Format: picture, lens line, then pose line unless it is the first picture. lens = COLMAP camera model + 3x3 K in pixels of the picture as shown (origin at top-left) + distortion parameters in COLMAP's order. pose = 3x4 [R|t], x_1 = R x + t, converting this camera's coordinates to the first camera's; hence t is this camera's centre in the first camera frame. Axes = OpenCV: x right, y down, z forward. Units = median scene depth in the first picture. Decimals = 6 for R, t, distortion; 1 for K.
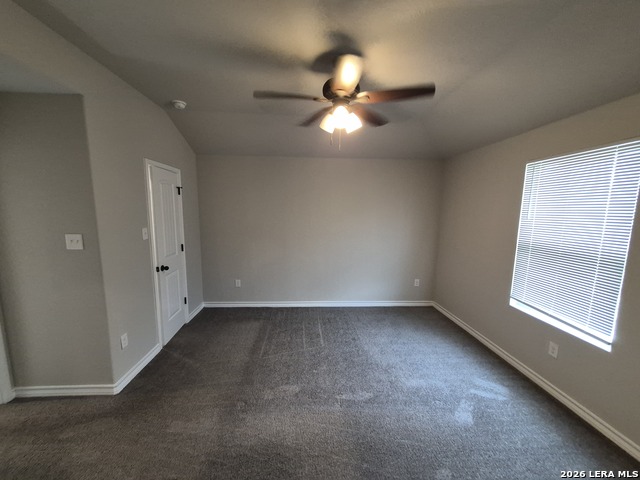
lens RADIAL K [[250.2, 0, 316.1], [0, 250.2, 241.6], [0, 0, 1]] dist [0.003580, -0.000054]
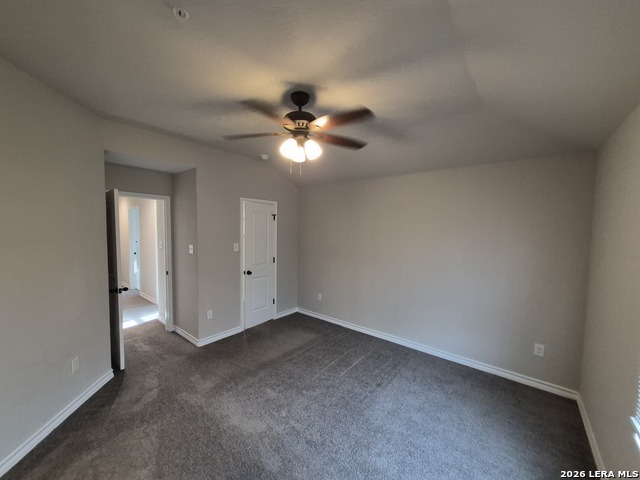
lens RADIAL K [[250.2, 0, 316.1], [0, 250.2, 241.6], [0, 0, 1]] dist [0.003580, -0.000054]
pose [[0.735382, 0.036095, -0.676691, 0.624537], [-0.093118, 0.994490, -0.048148, -0.035157], [0.671225, 0.098419, 0.734691, 0.211780]]
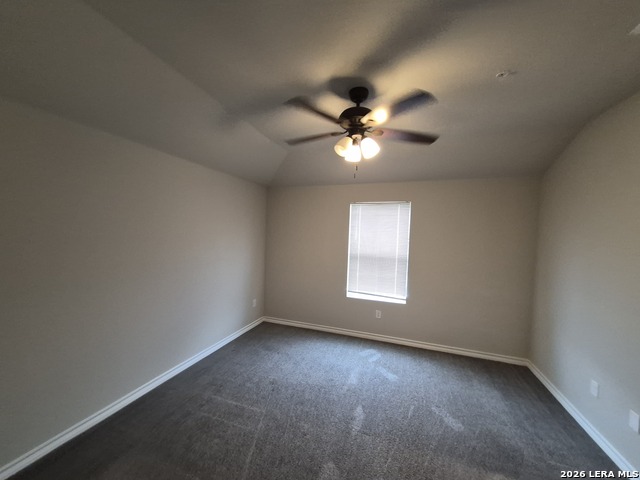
lens RADIAL K [[250.2, 0, 316.1], [0, 250.2, 241.6], [0, 0, 1]] dist [0.003580, -0.000054]
pose [[0.396588, -0.050764, 0.916592, -0.633974], [0.101464, 0.994776, 0.011193, -0.106060], [-0.912372, 0.088562, 0.399667, 0.530620]]
